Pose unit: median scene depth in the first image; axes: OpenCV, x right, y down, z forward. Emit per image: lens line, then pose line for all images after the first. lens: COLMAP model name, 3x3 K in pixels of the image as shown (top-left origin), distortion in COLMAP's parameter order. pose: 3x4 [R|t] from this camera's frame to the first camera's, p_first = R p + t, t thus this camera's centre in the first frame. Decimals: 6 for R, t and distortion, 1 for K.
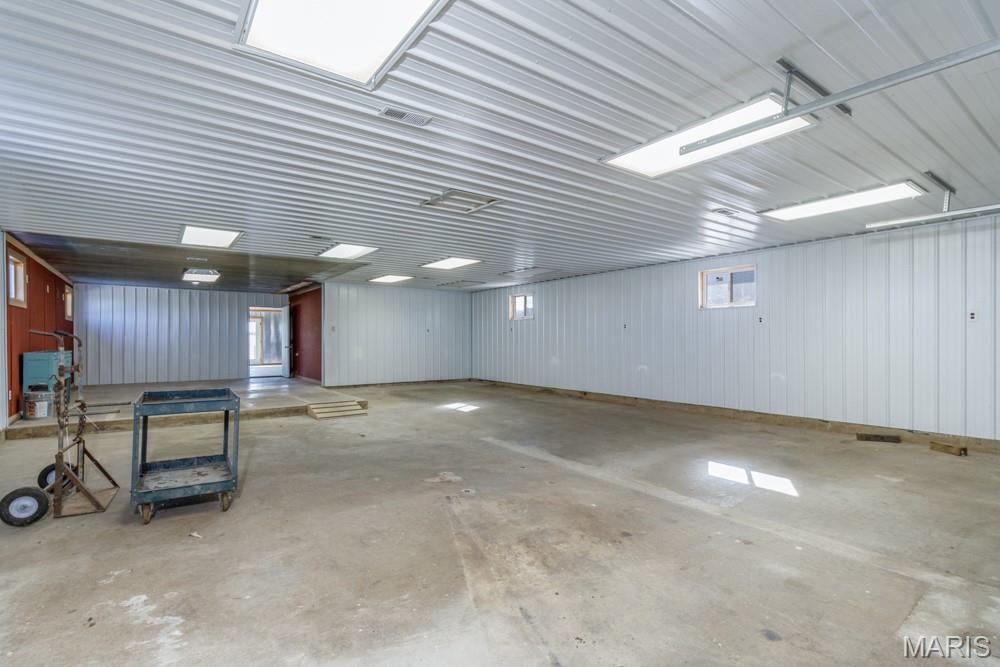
lens RADIAL K [[472.2, 0, 495.2], [0, 472.2, 337.7], [0, 0, 1]] dist [0.000707, 0.001736]
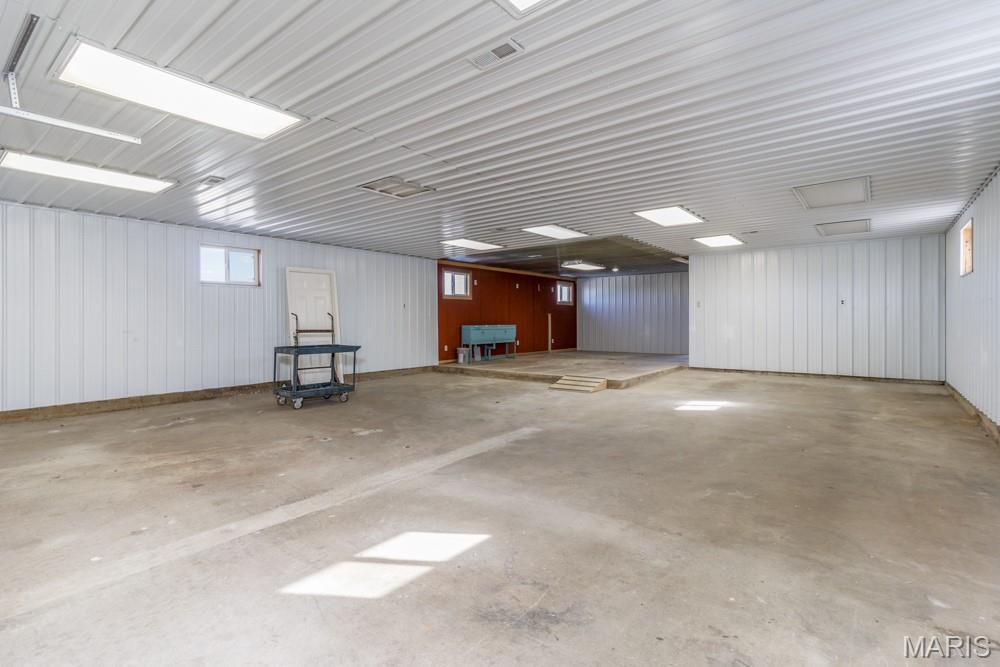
lens RADIAL K [[472.2, 0, 498.6], [0, 472.2, 325.5], [0, 0, 1]] dist [0.000707, 0.001736]
pose [[0.276763, 0.009723, -0.960889, 1.111714], [0.008532, 0.999885, 0.012575, 0.018517], [0.960900, -0.011678, 0.276648, 0.987624]]
